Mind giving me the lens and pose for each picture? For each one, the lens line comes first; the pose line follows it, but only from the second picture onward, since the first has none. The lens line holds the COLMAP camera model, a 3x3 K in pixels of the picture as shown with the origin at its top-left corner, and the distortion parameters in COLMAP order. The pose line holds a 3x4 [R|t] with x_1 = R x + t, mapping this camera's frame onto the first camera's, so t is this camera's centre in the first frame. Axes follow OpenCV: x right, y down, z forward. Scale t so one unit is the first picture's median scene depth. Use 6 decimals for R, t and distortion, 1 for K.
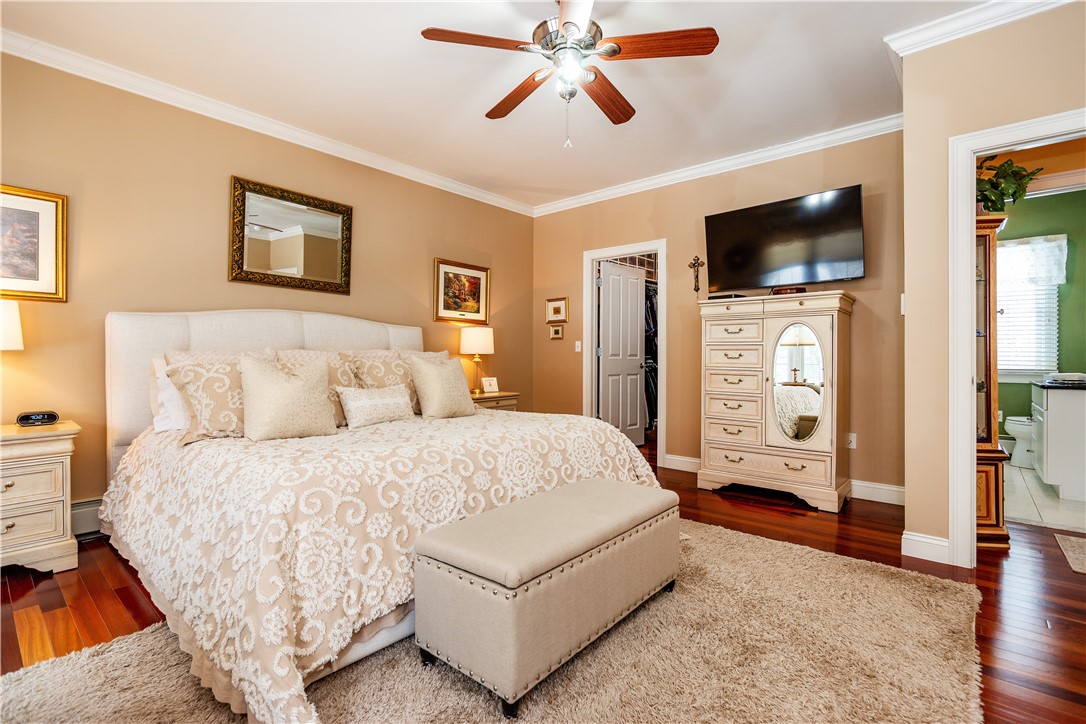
lens RADIAL K [[496.1, 0, 543.5], [0, 496.1, 355.1], [0, 0, 1]] dist [0.000918, 0.000899]
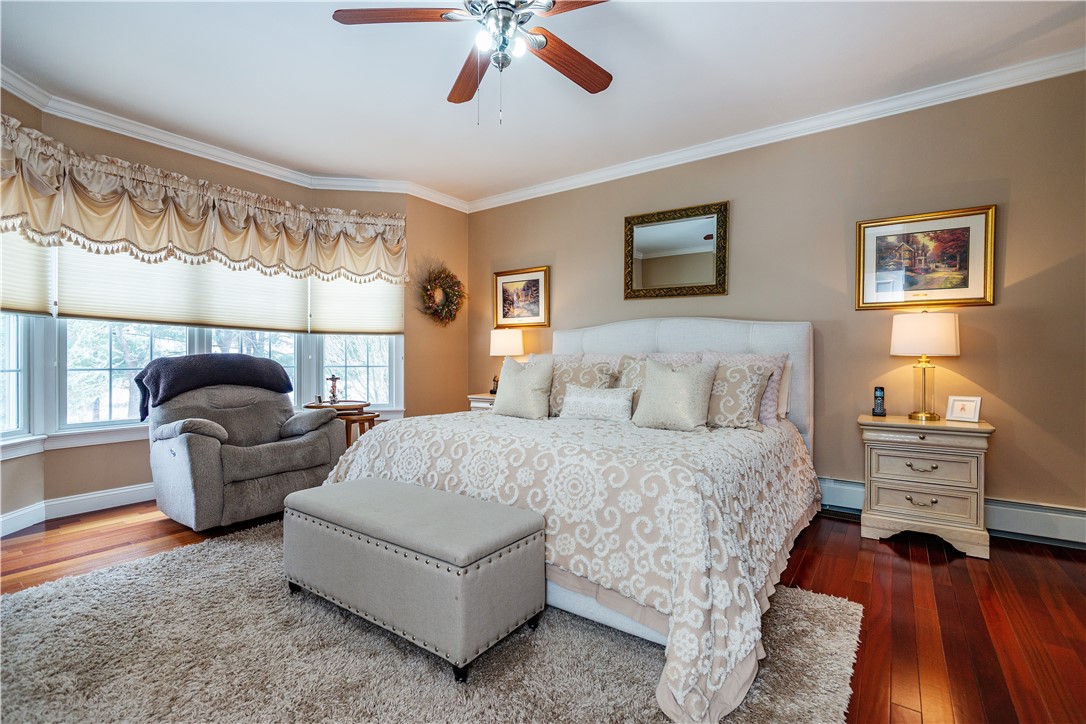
lens RADIAL K [[496.1, 0, 544.0], [0, 496.1, 362.9], [0, 0, 1]] dist [0.000918, 0.000899]
pose [[0.092862, 0.014442, -0.995574, 0.537263], [-0.000132, 0.999895, 0.014492, -0.003220], [0.995679, -0.001214, 0.092854, 0.568339]]
